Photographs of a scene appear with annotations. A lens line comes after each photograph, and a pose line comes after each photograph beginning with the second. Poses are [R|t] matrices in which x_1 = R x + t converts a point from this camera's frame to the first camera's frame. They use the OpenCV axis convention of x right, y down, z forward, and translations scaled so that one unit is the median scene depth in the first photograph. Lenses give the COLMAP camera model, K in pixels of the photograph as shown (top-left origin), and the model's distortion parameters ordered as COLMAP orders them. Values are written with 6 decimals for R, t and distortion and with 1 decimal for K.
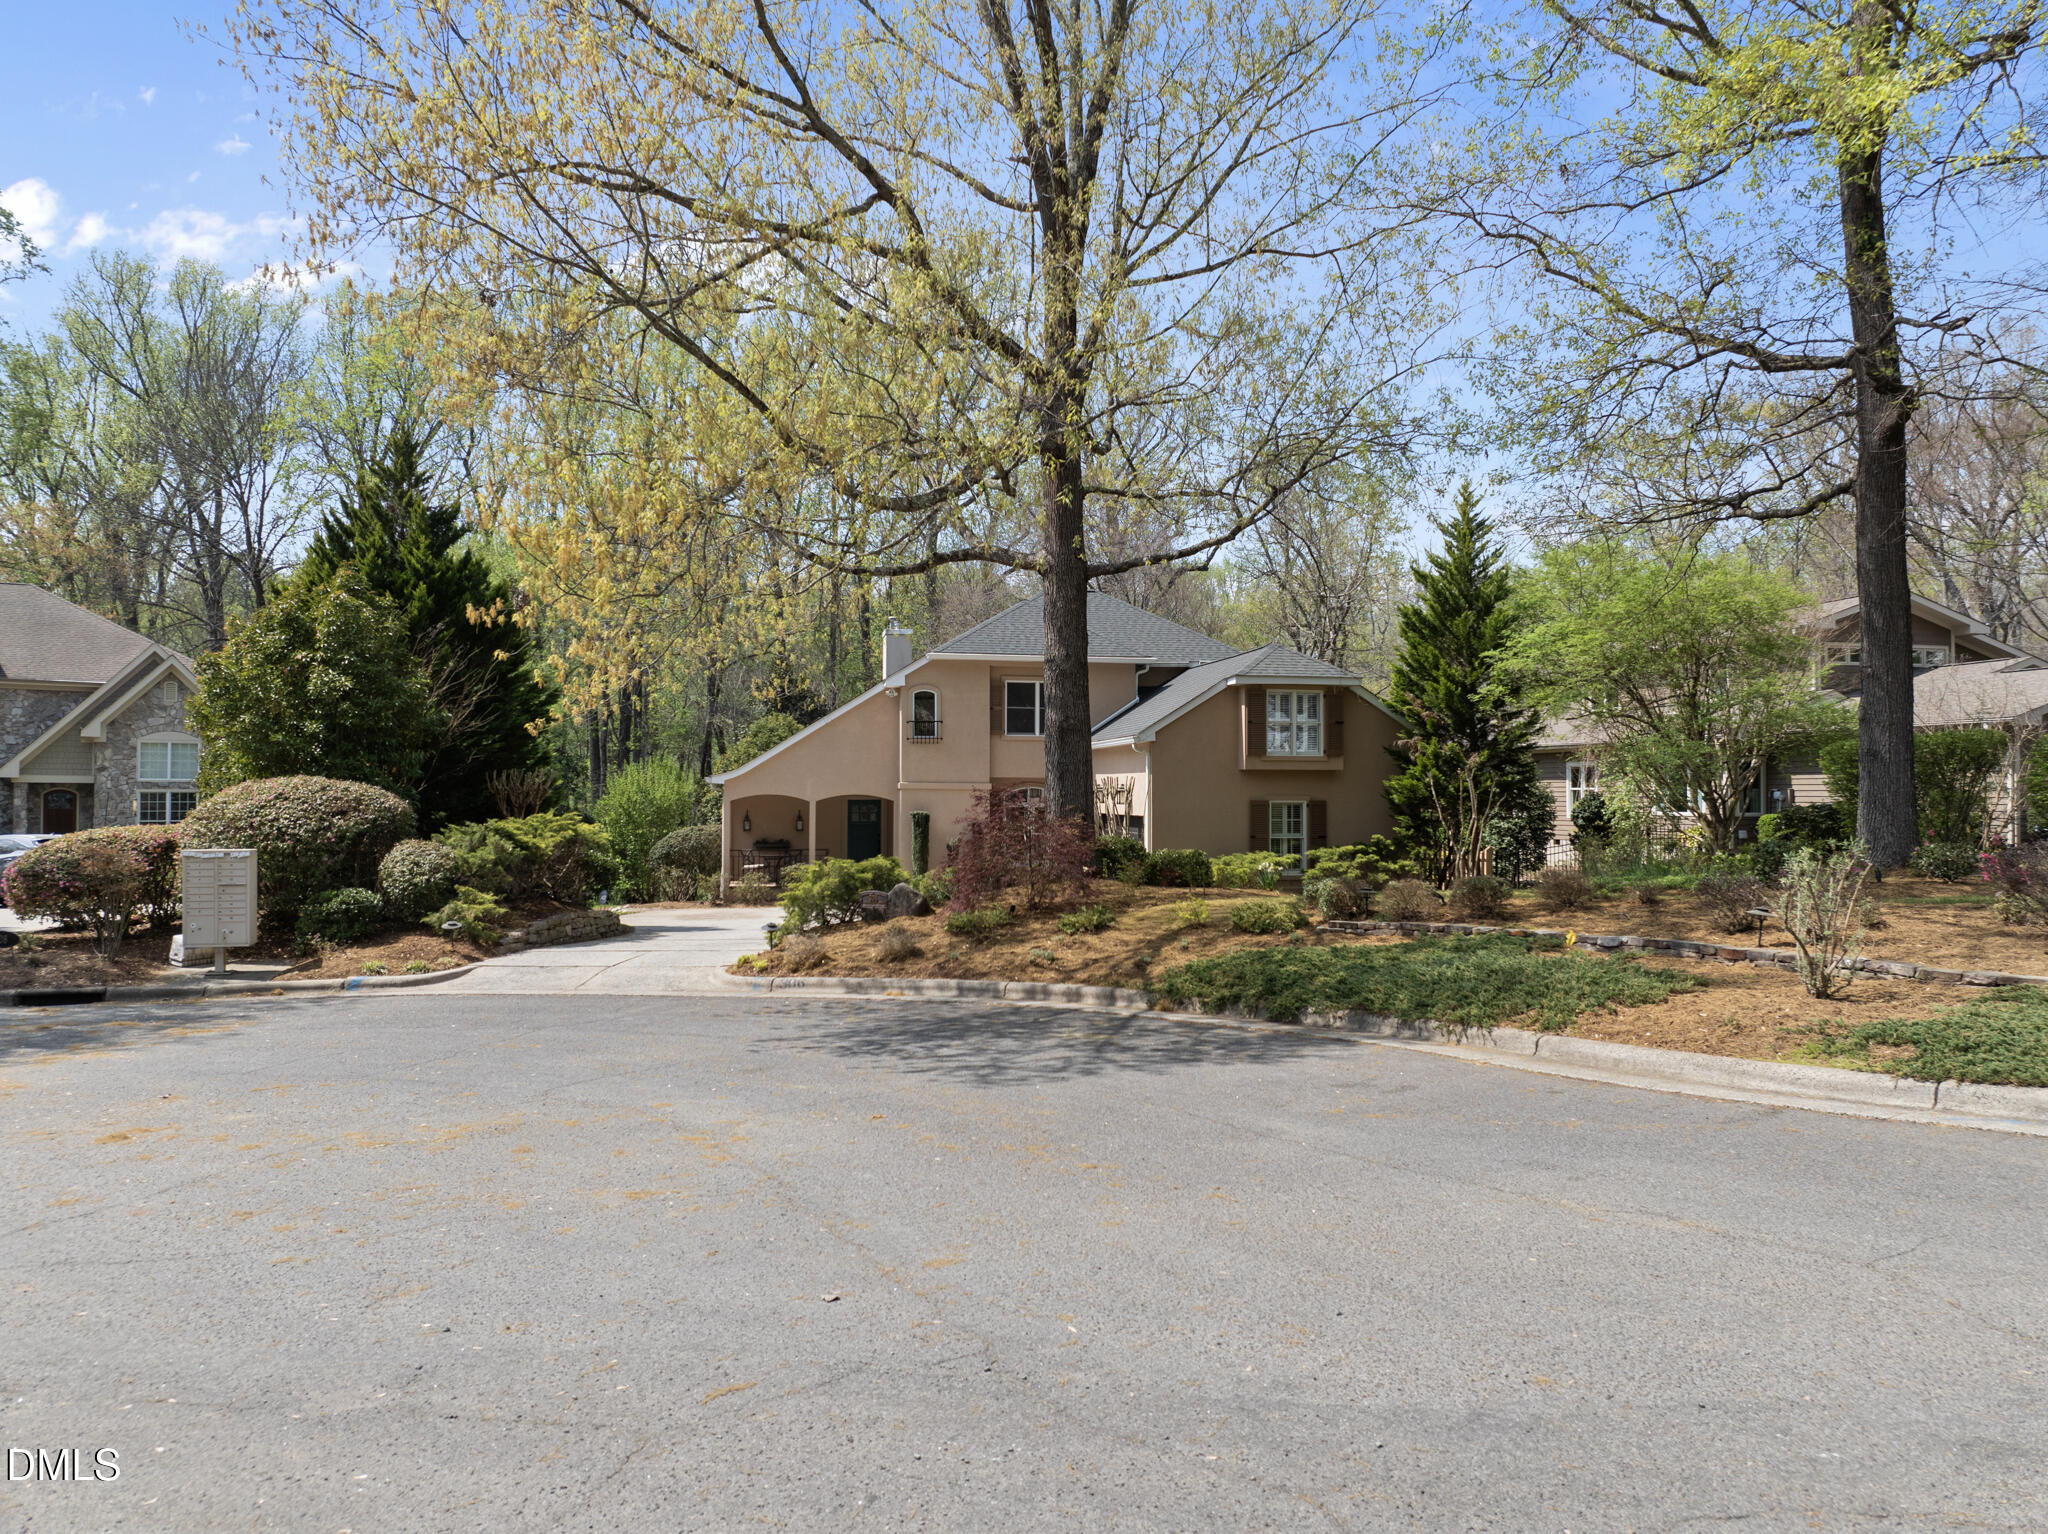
lens RADIAL K [[1441.7, 0, 1024.5], [0, 1441.7, 768.4], [0, 0, 1]] dist [-0.047263, 0.003577]
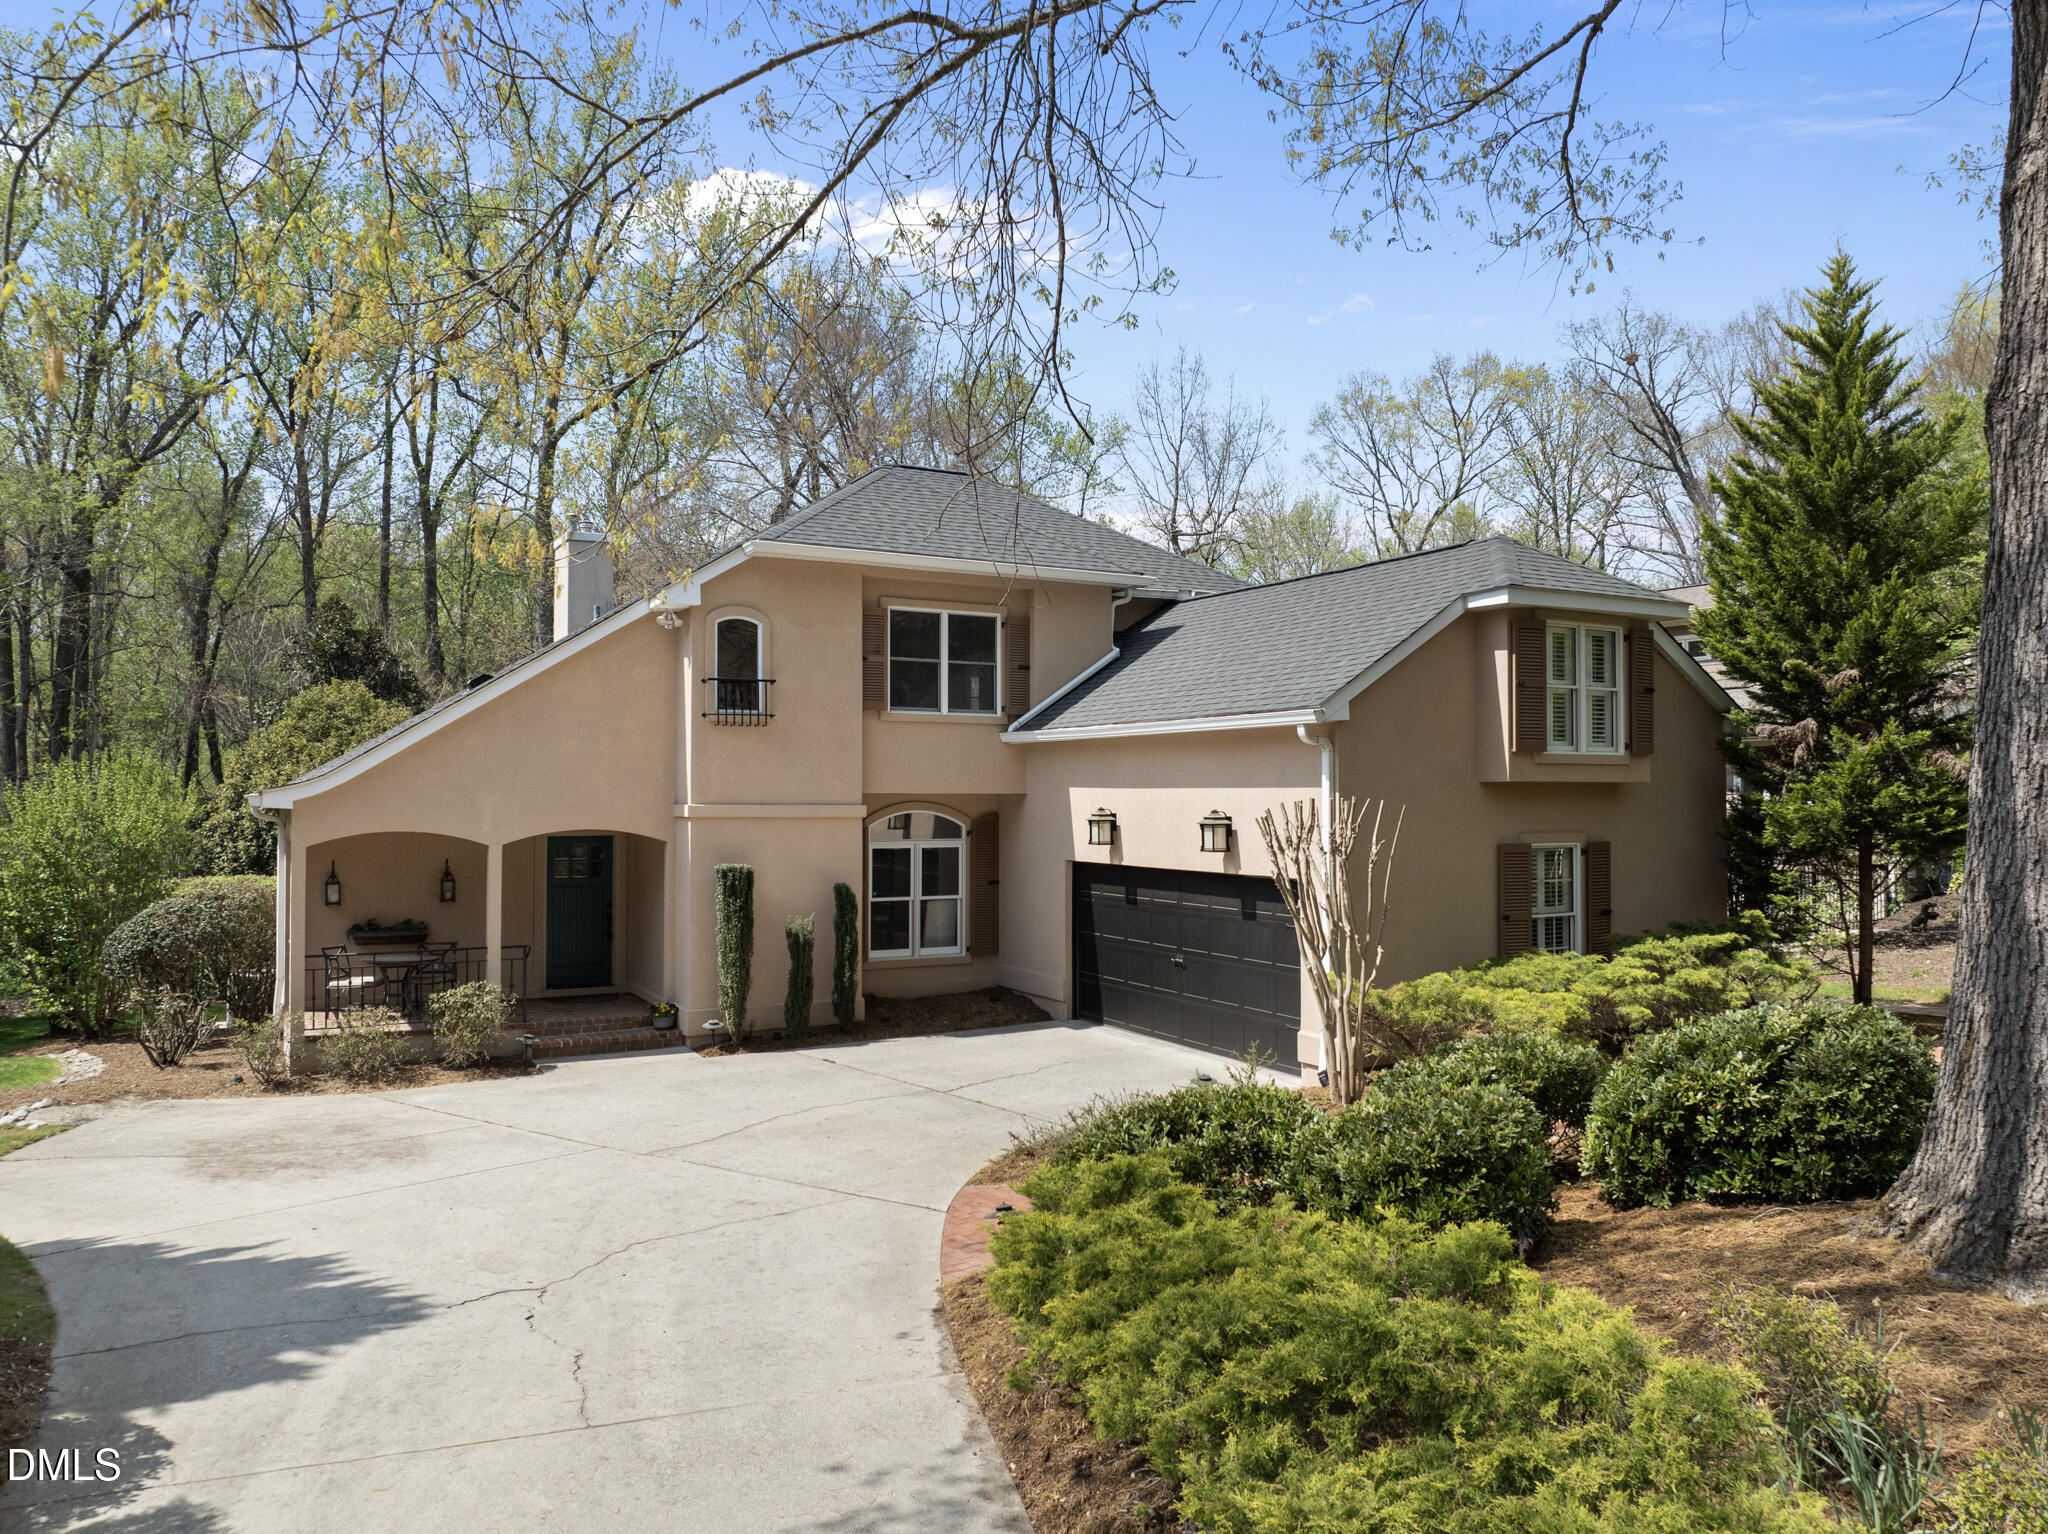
lens RADIAL K [[1441.7, 0, 1022.8], [0, 1441.7, 765.5], [0, 0, 1]] dist [-0.047263, 0.003577]
pose [[0.947831, 0.004949, 0.318734, -0.132205], [-0.003924, 0.999985, -0.003859, -0.001982], [-0.318749, 0.002407, 0.947836, 0.498375]]
